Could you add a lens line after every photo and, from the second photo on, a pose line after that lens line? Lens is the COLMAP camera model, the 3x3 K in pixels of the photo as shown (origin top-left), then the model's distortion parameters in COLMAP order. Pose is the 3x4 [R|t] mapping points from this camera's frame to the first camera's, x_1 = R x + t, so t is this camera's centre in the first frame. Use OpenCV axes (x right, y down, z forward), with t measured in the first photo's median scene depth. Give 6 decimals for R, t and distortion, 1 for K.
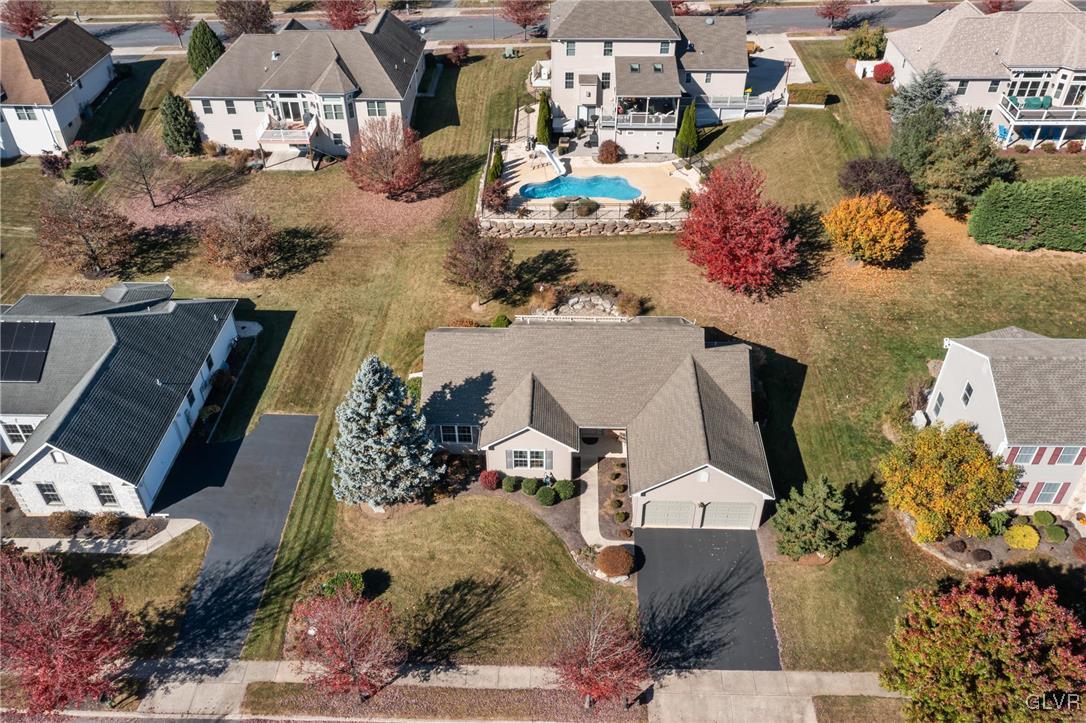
lens RADIAL K [[861.9, 0, 543.0], [0, 861.9, 361.5], [0, 0, 1]] dist [-0.014387, 0.008928]
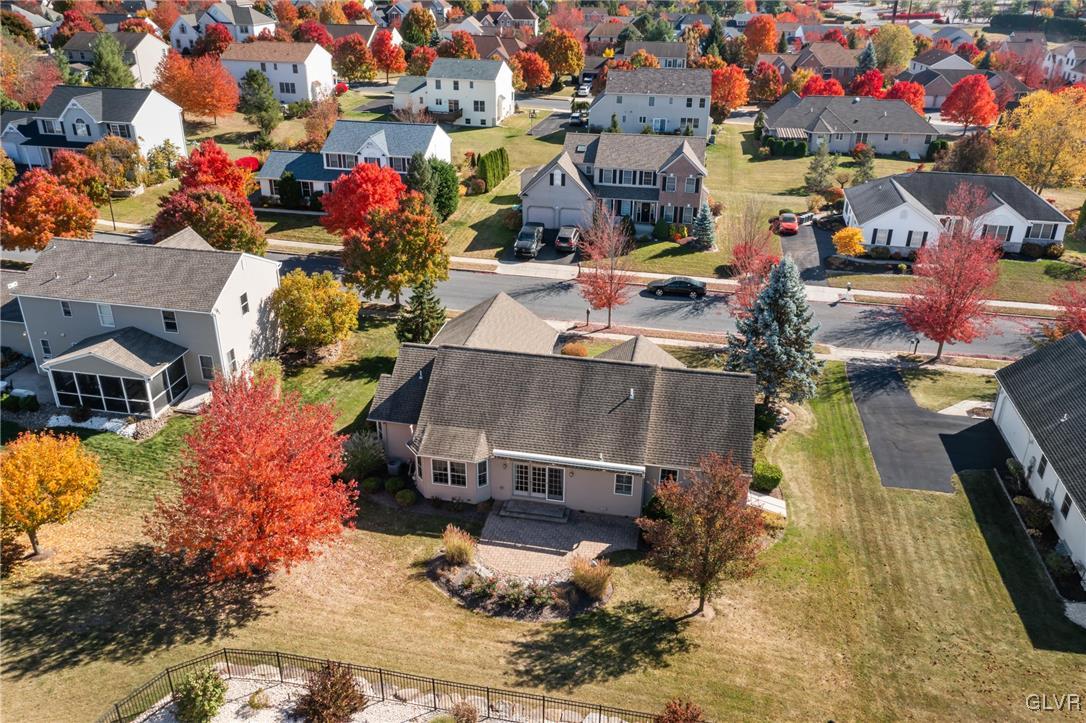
lens RADIAL K [[865.5, 0, 543.0], [0, 865.5, 361.5], [0, 0, 1]] dist [0.003424, 0.006009]
pose [[-0.986841, -0.074318, 0.143605, -0.041514], [0.097876, 0.432386, 0.896361, -0.655534], [-0.128708, 0.898621, -0.419422, 1.086469]]
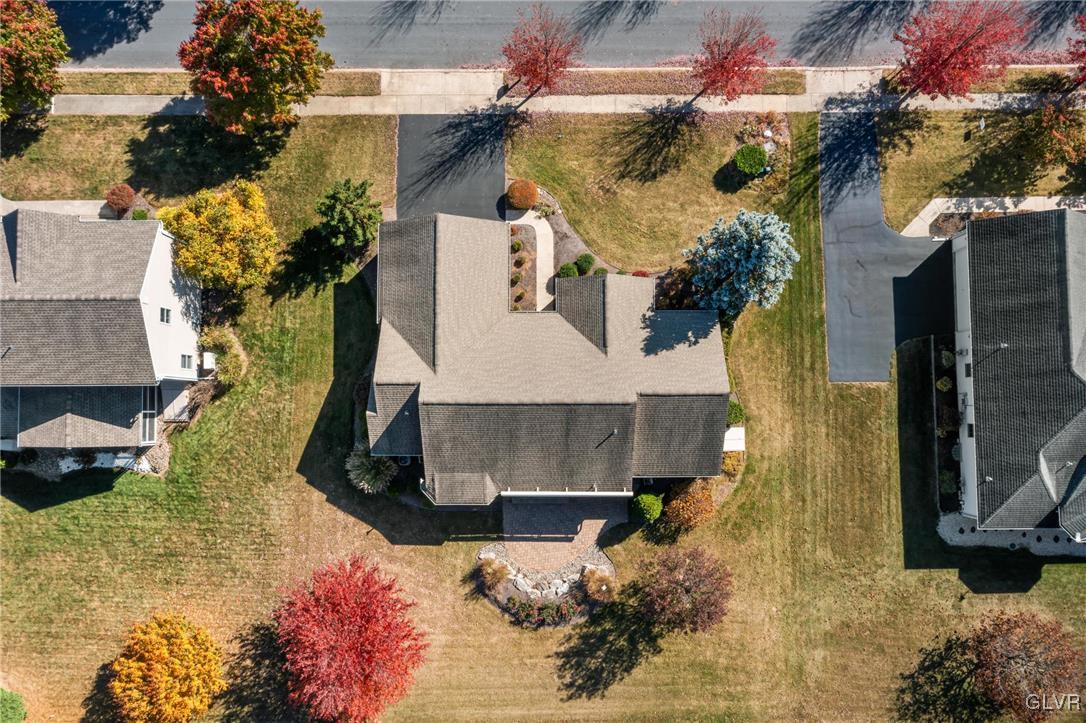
lens RADIAL K [[854.1, 0, 543.0], [0, 854.1, 361.5], [0, 0, 1]] dist [0.005748, 0.005865]
pose [[-0.999426, 0.031506, 0.012470, 0.034097], [-0.007277, -0.559013, 0.829127, -0.596283], [0.033093, 0.828560, 0.558921, 0.376229]]
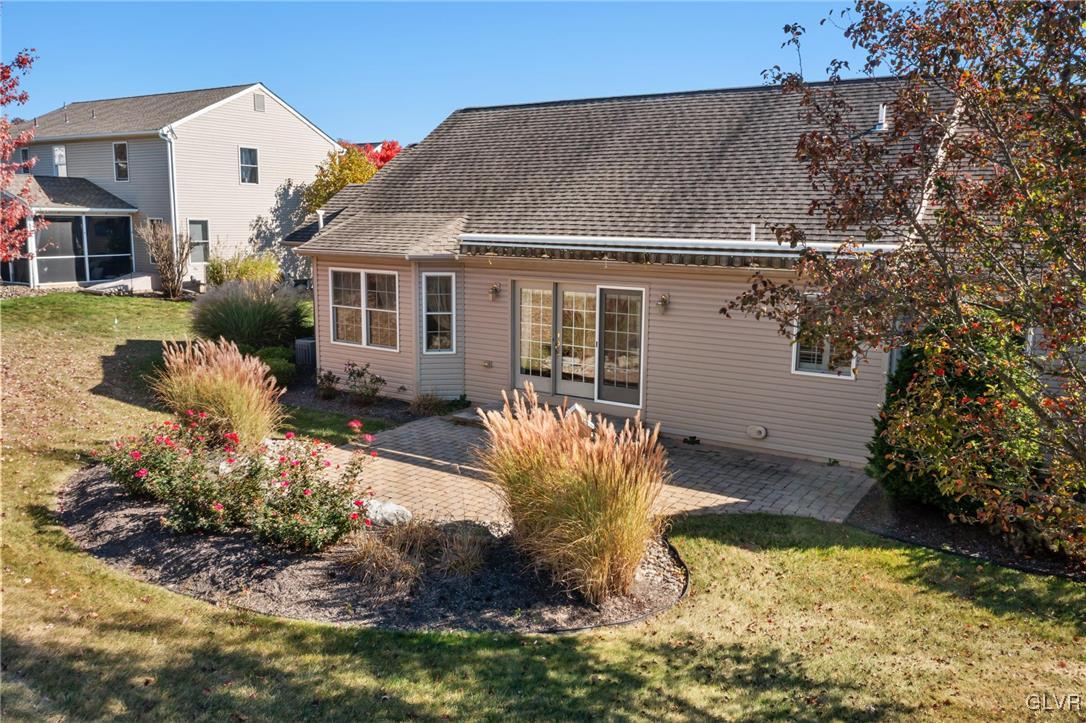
lens RADIAL K [[861.9, 0, 543.0], [0, 861.9, 361.5], [0, 0, 1]] dist [-0.014387, 0.008928]
pose [[-0.850916, -0.085205, 0.518345, -0.060943], [0.321361, 0.696128, 0.641976, -0.168889], [-0.415534, 0.712844, -0.564965, 1.027684]]
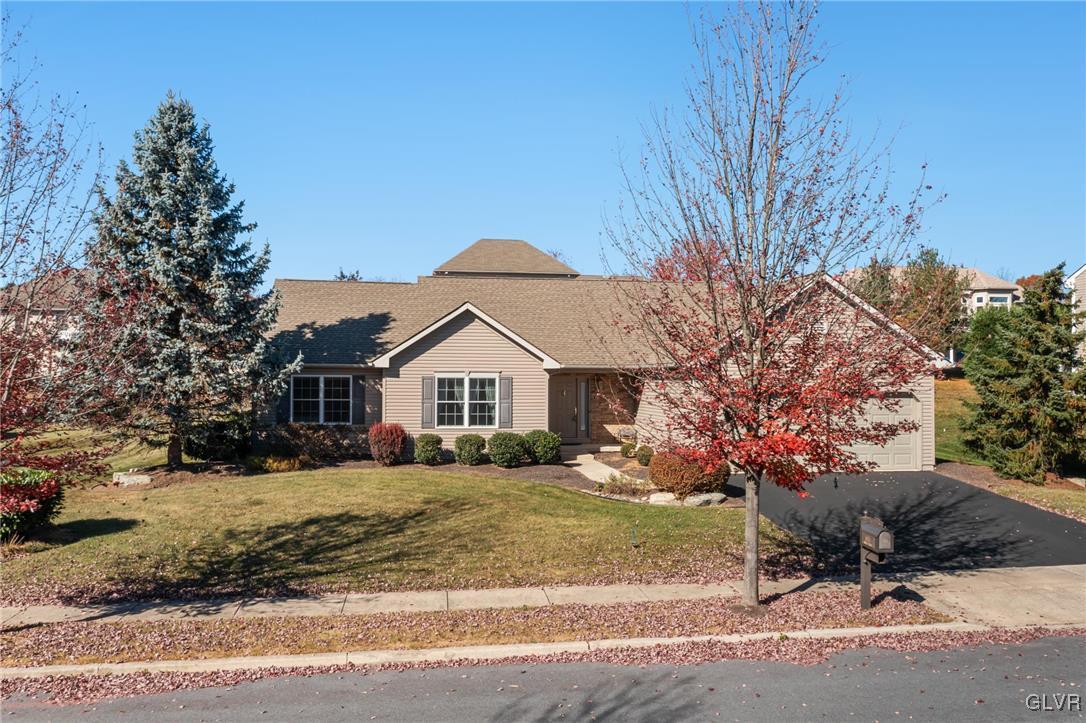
lens RADIAL K [[891.1, 0, 543.0], [0, 891.1, 396.2], [0, 0, 1]] dist [0.001757, 0.003450]
pose [[0.980970, 0.009069, 0.193947, -0.056209], [0.114057, 0.781469, -0.613431, 0.332070], [-0.157127, 0.623878, 0.765563, 0.442972]]
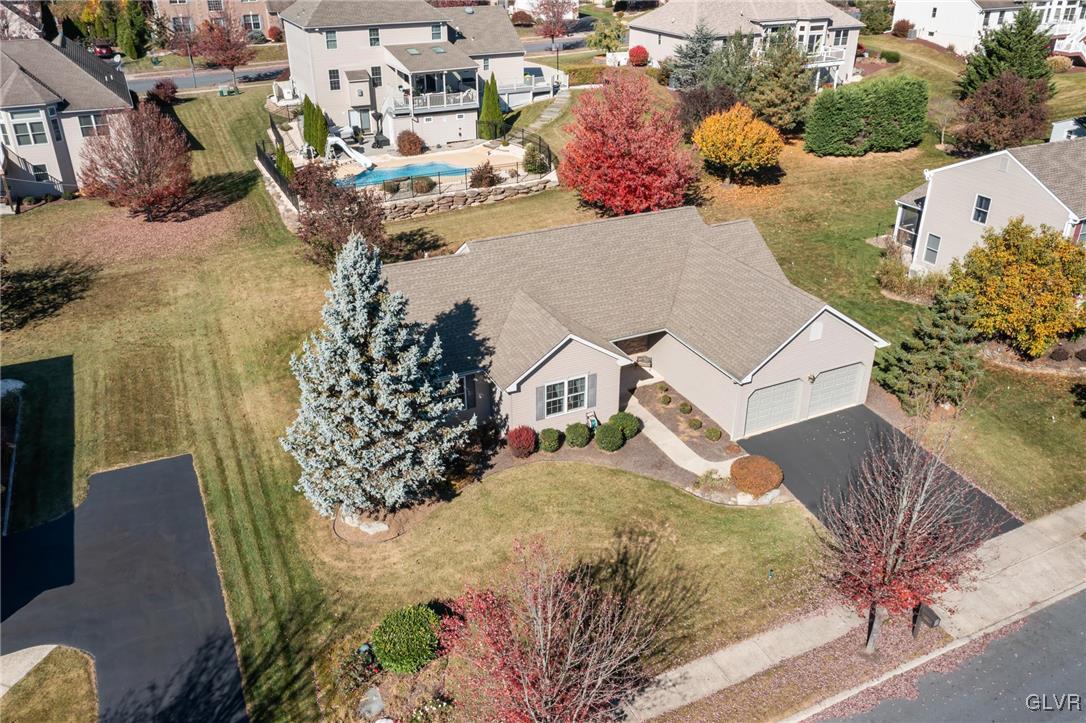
lens RADIAL K [[861.9, 0, 543.0], [0, 861.9, 361.5], [0, 0, 1]] dist [-0.014387, 0.008928]
pose [[0.885929, -0.206699, 0.415217, -0.236227], [0.286841, 0.947654, -0.140266, 0.134622], [-0.364489, 0.243367, 0.898844, 0.287343]]
